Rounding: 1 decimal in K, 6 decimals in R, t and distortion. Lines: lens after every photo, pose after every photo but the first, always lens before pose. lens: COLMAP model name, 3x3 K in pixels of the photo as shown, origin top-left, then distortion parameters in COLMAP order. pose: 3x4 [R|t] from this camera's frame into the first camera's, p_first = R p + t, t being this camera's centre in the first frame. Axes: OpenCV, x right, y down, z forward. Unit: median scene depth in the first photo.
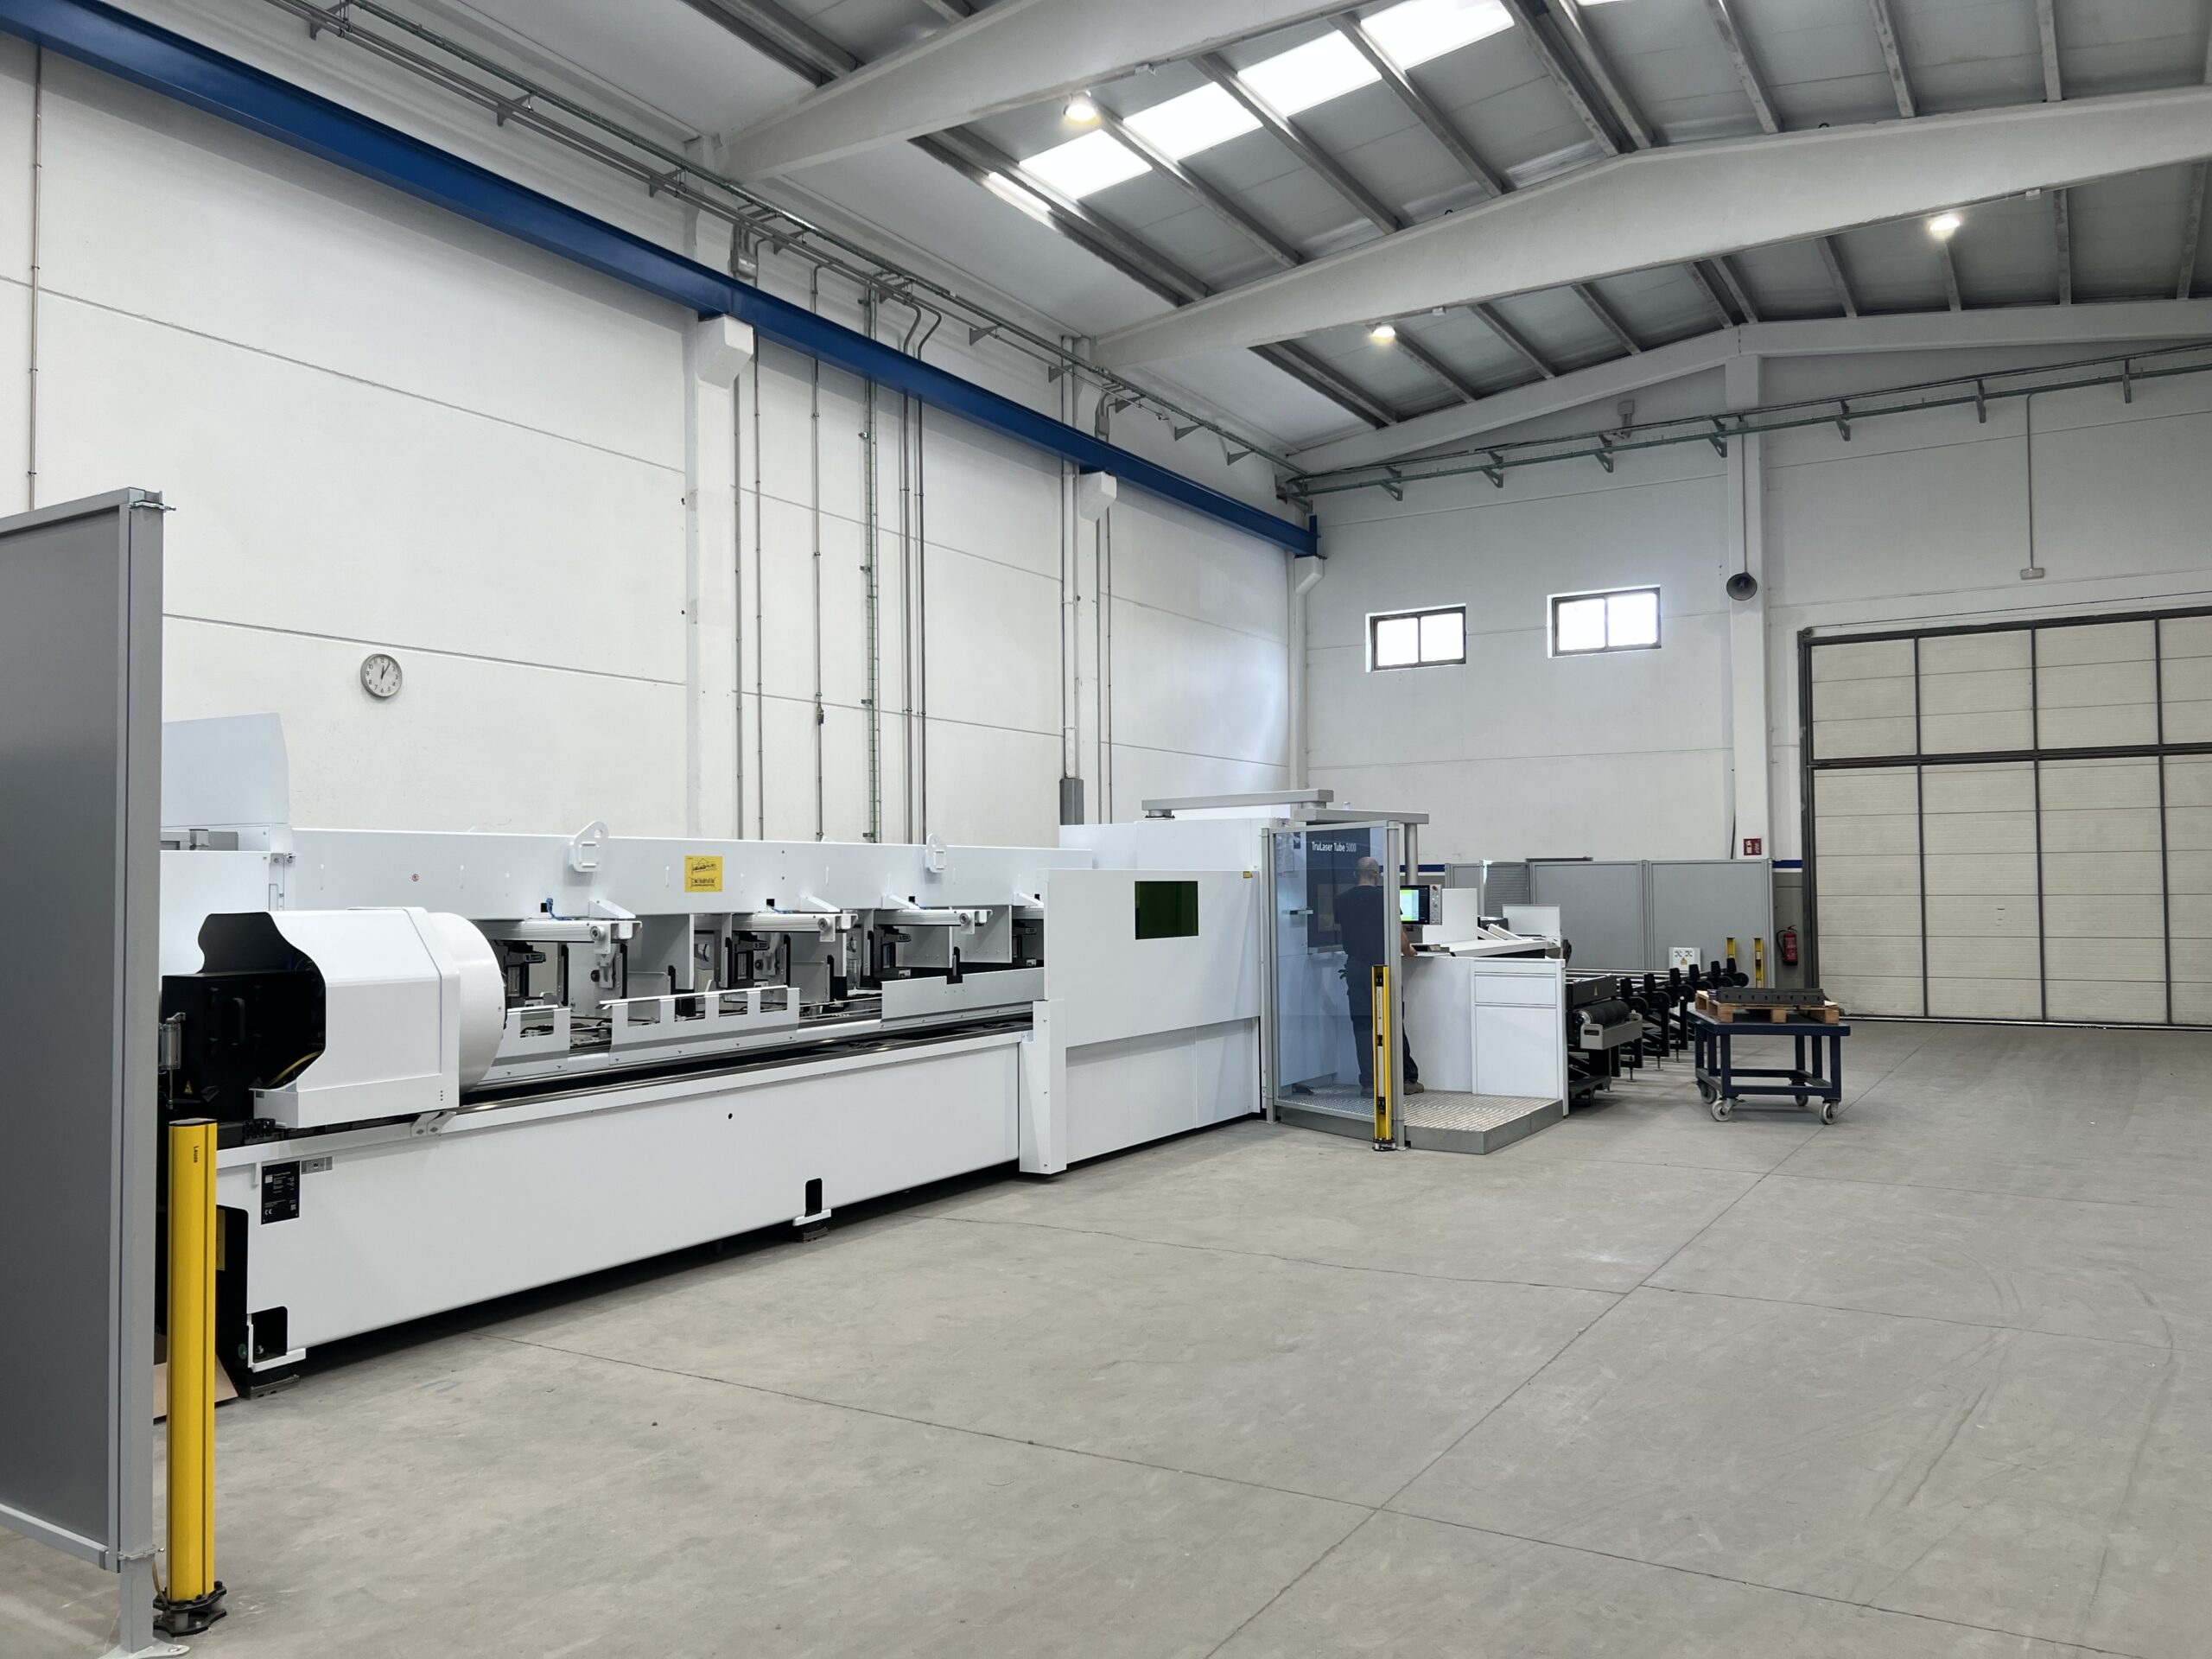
lens RADIAL K [[1661.1, 0, 1104.9], [0, 1661.1, 843.3], [0, 0, 1]] dist [0.062390, -0.049339]
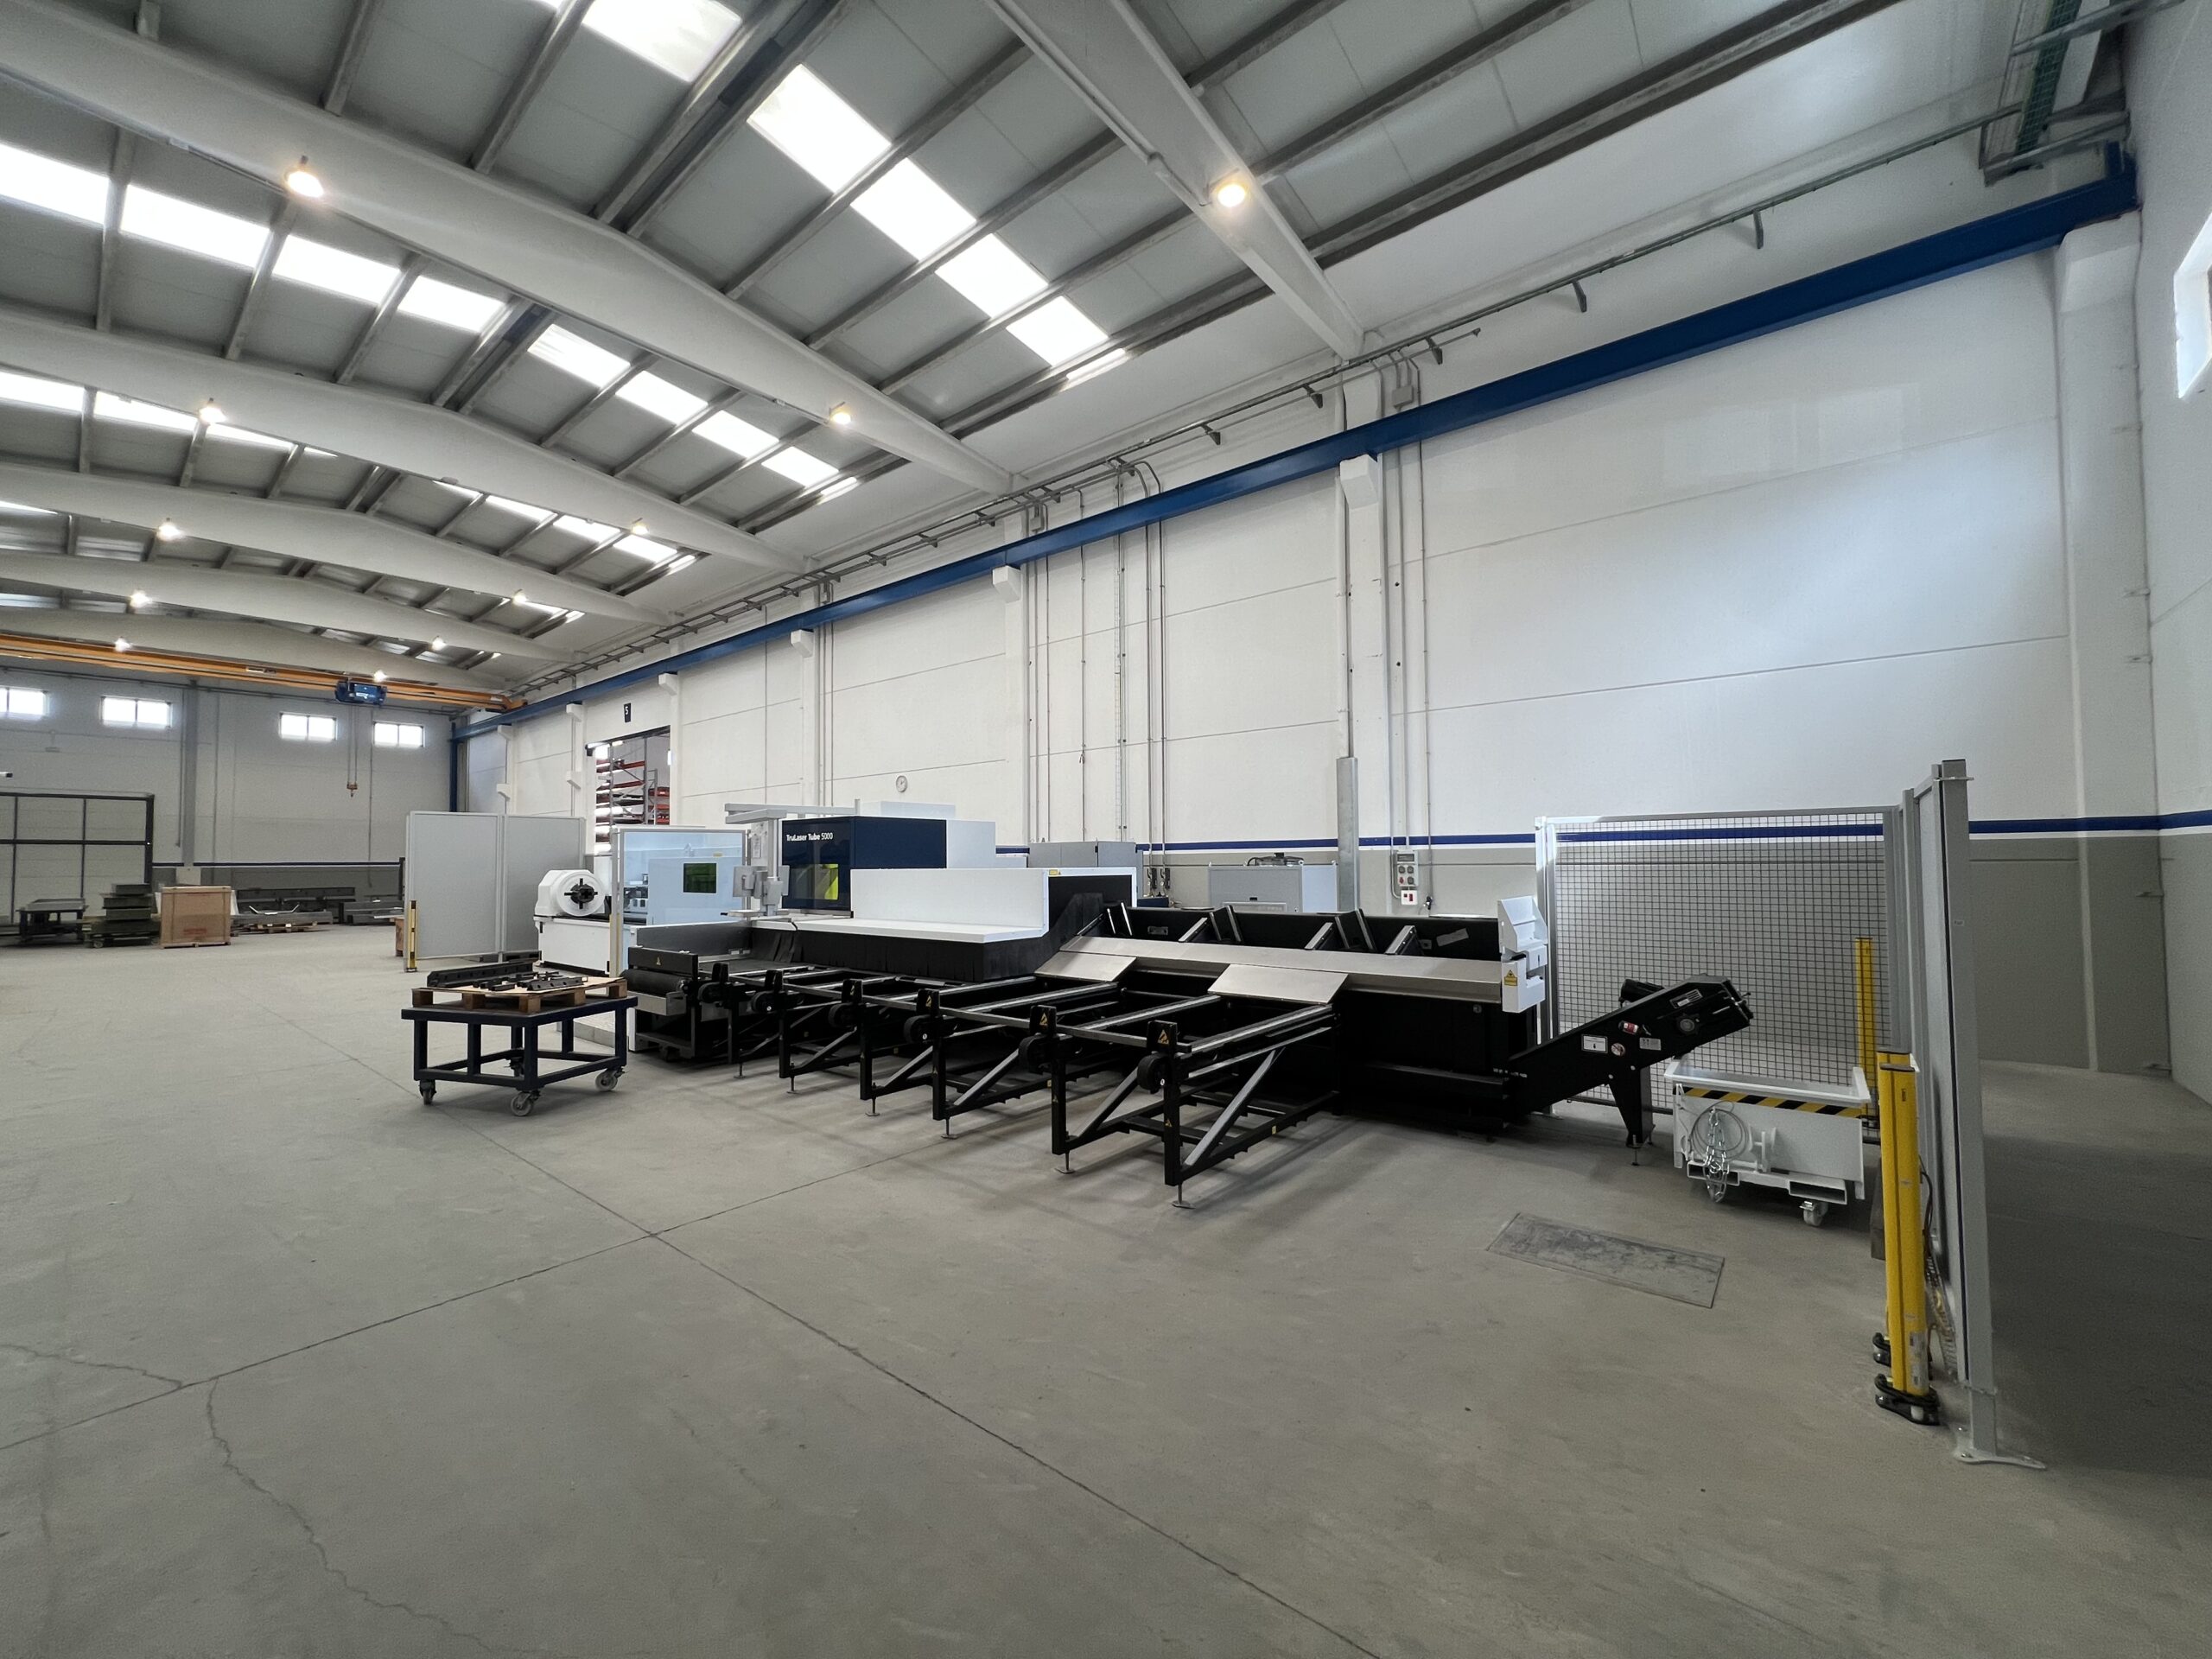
lens RADIAL K [[881.5, 0, 1110.3], [0, 881.5, 835.2], [0, 0, 1]] dist [-0.009708, -0.000100]
pose [[-0.147273, -0.021514, -0.988862, 0.766721], [0.034818, 0.999031, -0.026921, 0.027084], [0.988483, -0.038395, -0.146381, 1.275963]]
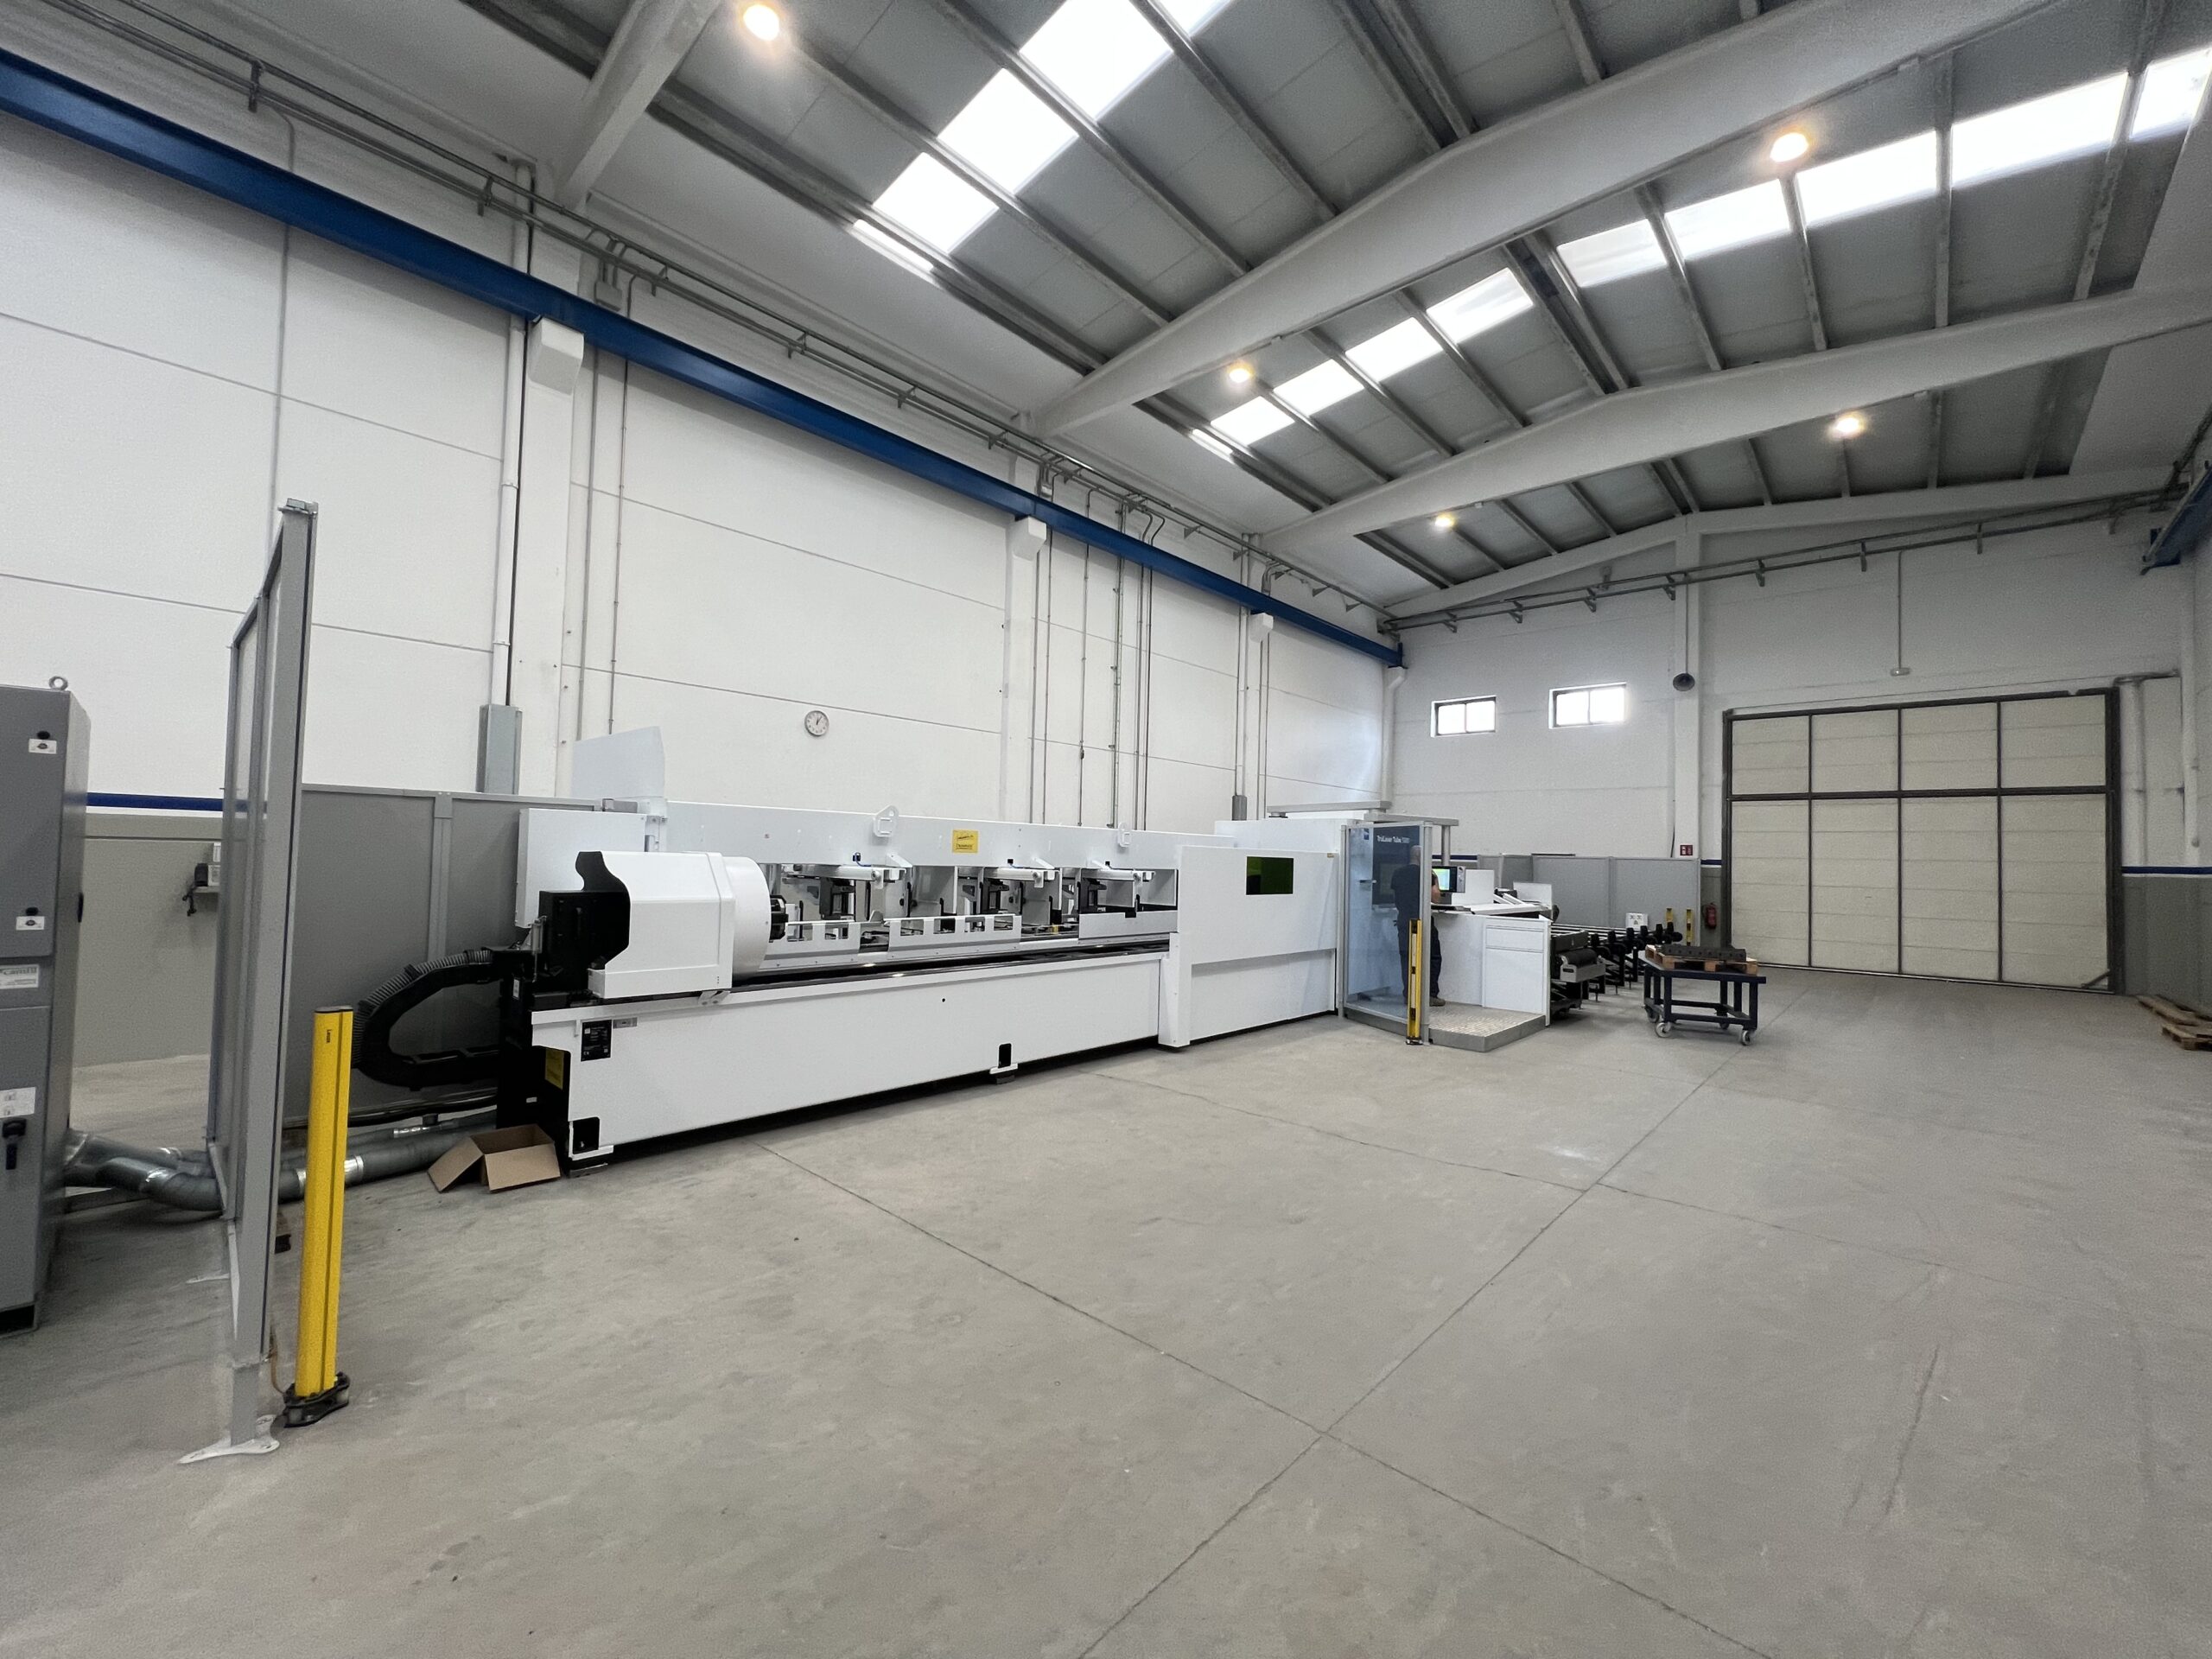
lens RADIAL K [[886.2, 0, 1108.8], [0, 886.2, 838.2], [0, 0, 1]] dist [-0.000787, 0.001669]
pose [[0.979040, 0.030201, -0.201414, 0.043397], [-0.030071, 0.999541, 0.003706, 0.005442], [0.201434, 0.002429, 0.979499, 0.137193]]
